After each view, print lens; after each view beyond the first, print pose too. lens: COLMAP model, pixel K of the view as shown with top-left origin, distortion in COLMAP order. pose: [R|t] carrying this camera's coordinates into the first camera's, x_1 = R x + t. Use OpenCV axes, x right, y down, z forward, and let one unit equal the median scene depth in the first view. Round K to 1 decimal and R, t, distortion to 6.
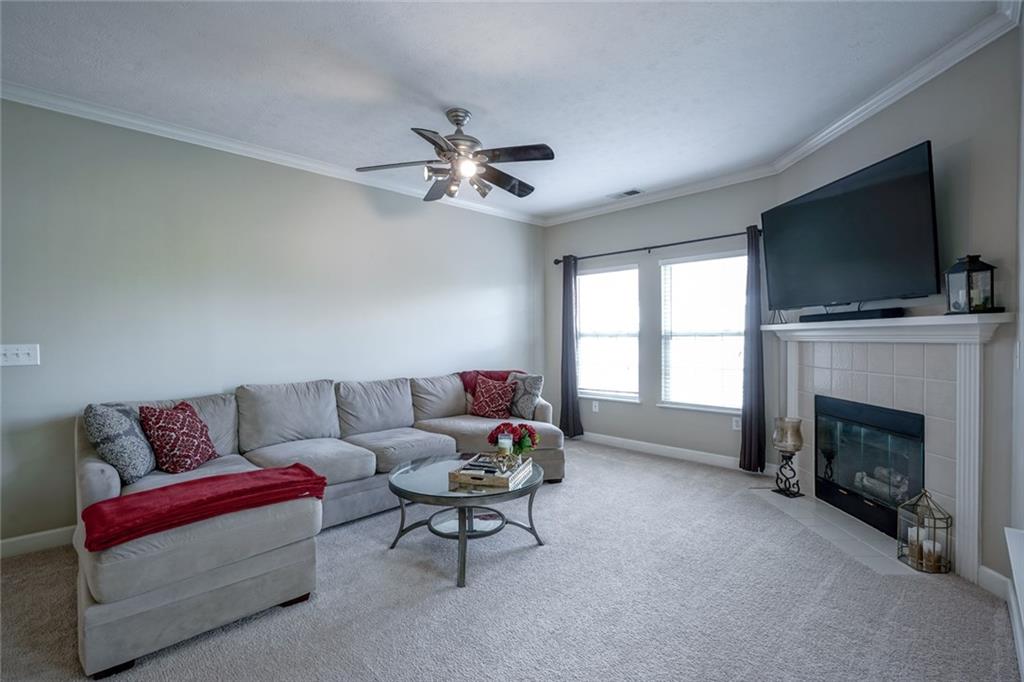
lens RADIAL K [[462.3, 0, 511.2], [0, 462.3, 345.2], [0, 0, 1]] dist [-0.011592, 0.004941]
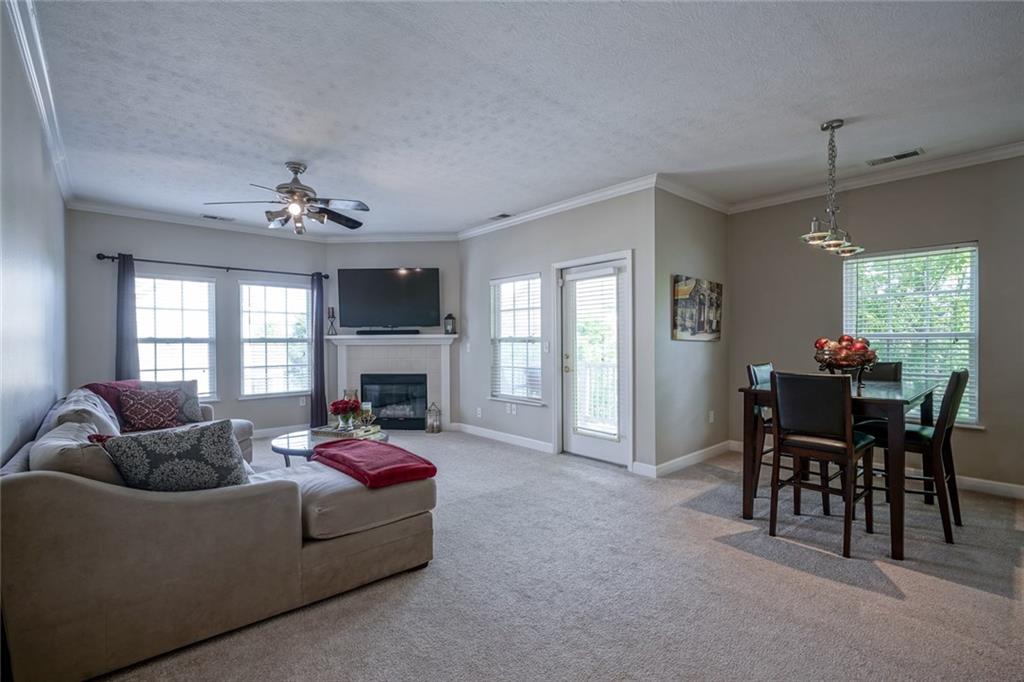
lens RADIAL K [[462.3, 0, 510.2], [0, 462.3, 345.9], [0, 0, 1]] dist [-0.011592, 0.004941]
pose [[0.057983, -0.004097, 0.998309, -1.127596], [0.021126, 0.999773, 0.002876, 0.002566], [-0.998094, 0.020923, 0.058056, 0.290226]]
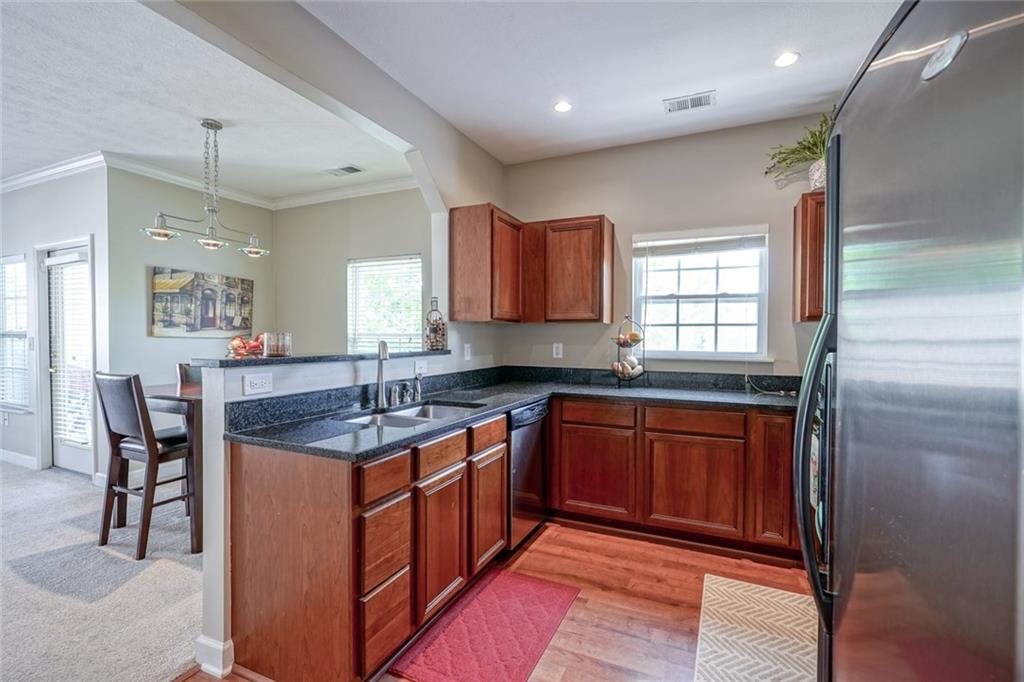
lens RADIAL K [[462.3, 0, 510.9], [0, 462.3, 344.1], [0, 0, 1]] dist [-0.011592, 0.004941]
pose [[-0.345172, -0.010912, 0.938476, -1.242309], [0.012258, 0.999795, 0.016134, 0.009742], [-0.938459, 0.017073, -0.344968, -0.502141]]
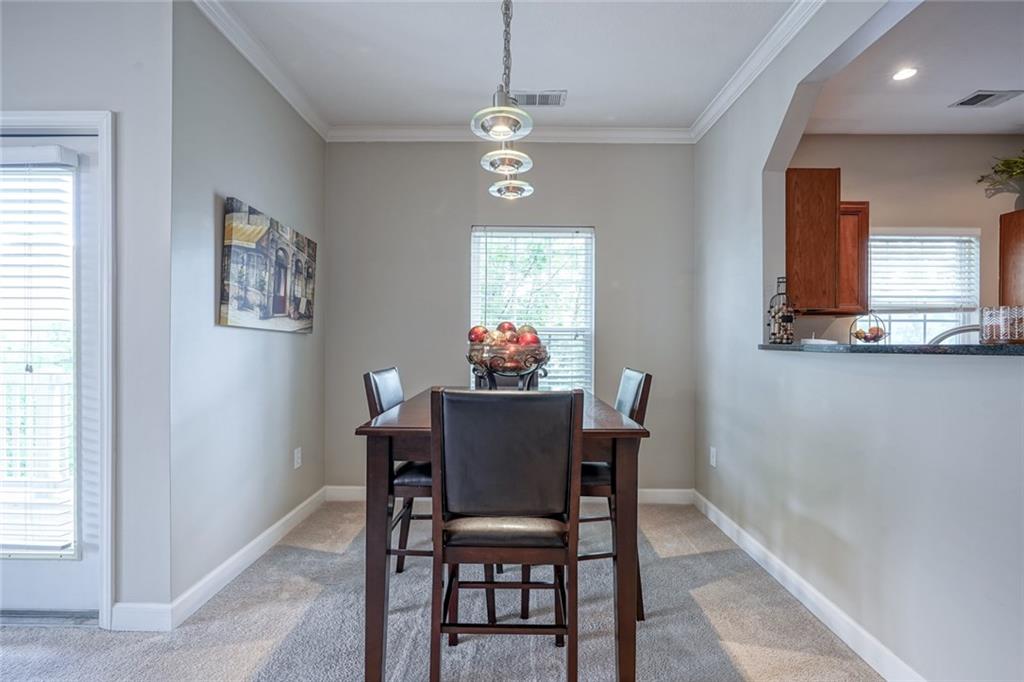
lens RADIAL K [[462.3, 0, 509.8], [0, 462.3, 343.5], [0, 0, 1]] dist [-0.011592, 0.004941]
pose [[-0.701974, 0.004169, 0.712191, -0.588474], [0.011690, 0.999916, 0.005668, 0.023462], [-0.712107, 0.012304, -0.701963, 0.086311]]
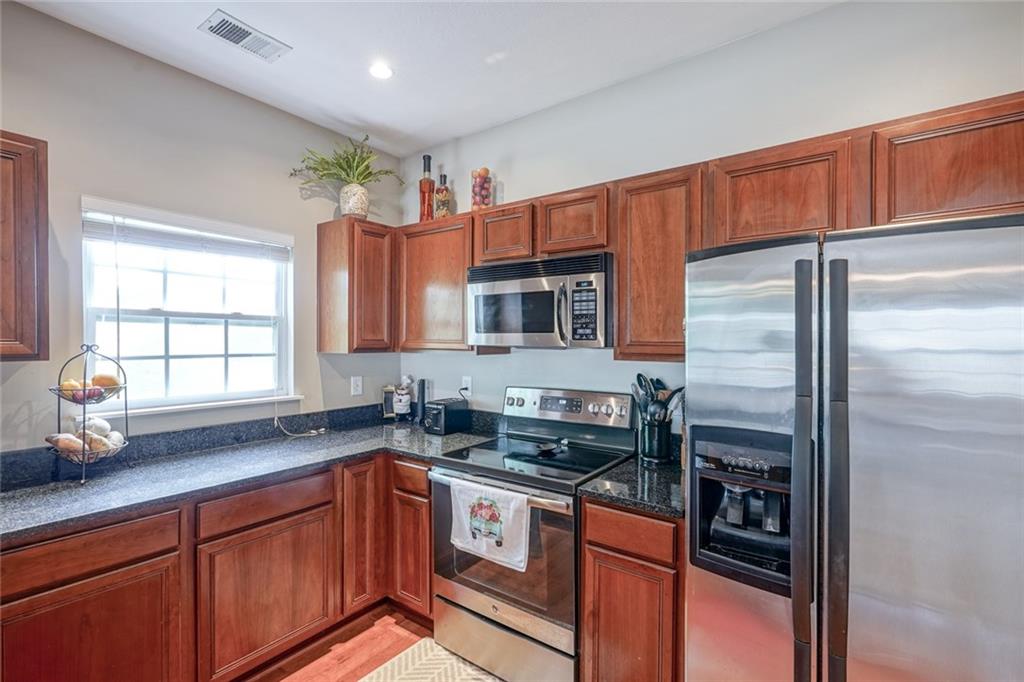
lens RADIAL K [[462.3, 0, 509.3], [0, 462.3, 345.3], [0, 0, 1]] dist [-0.011592, 0.004941]
pose [[-0.989001, 0.004715, -0.147832, -0.824891], [0.000605, 0.999612, 0.027830, -0.042669], [0.147906, 0.027435, -0.988621, -0.480295]]
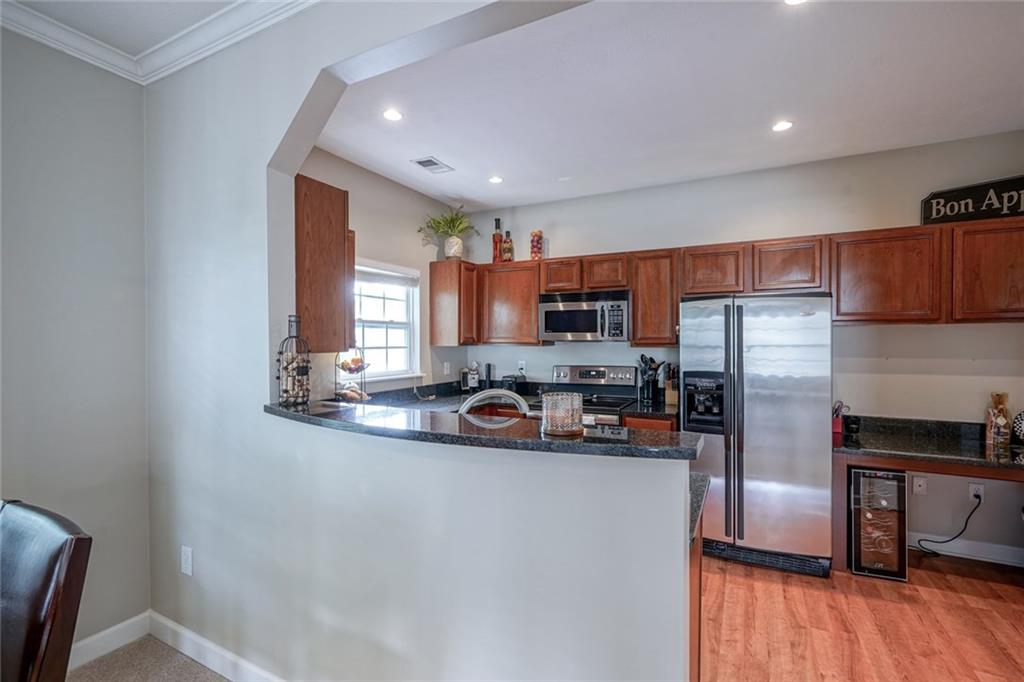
lens RADIAL K [[462.3, 0, 509.9], [0, 462.3, 345.7], [0, 0, 1]] dist [-0.011592, 0.004941]
pose [[-0.953238, 0.012691, -0.301955, -0.462750], [0.003537, 0.999518, 0.030845, -0.045516], [0.302201, 0.028335, -0.952823, -0.106214]]
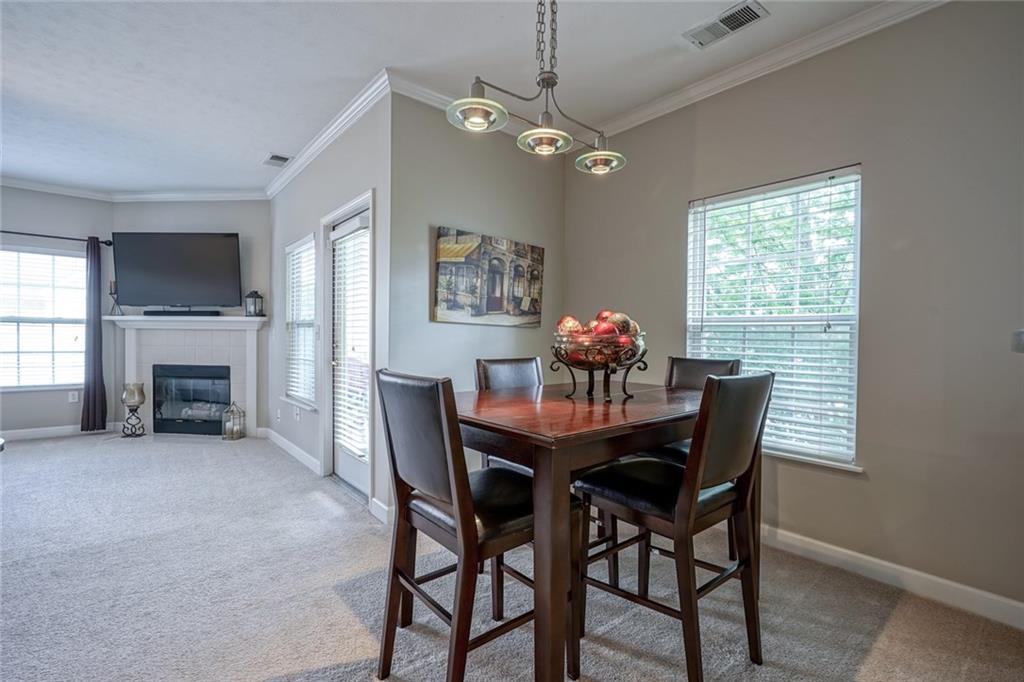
lens RADIAL K [[462.3, 0, 510.4], [0, 462.3, 344.3], [0, 0, 1]] dist [-0.011592, 0.004941]
pose [[0.087708, -0.007896, 0.996115, -0.708526], [0.002803, 0.999967, 0.007680, 0.033607], [-0.996142, 0.002118, 0.087728, -0.278355]]
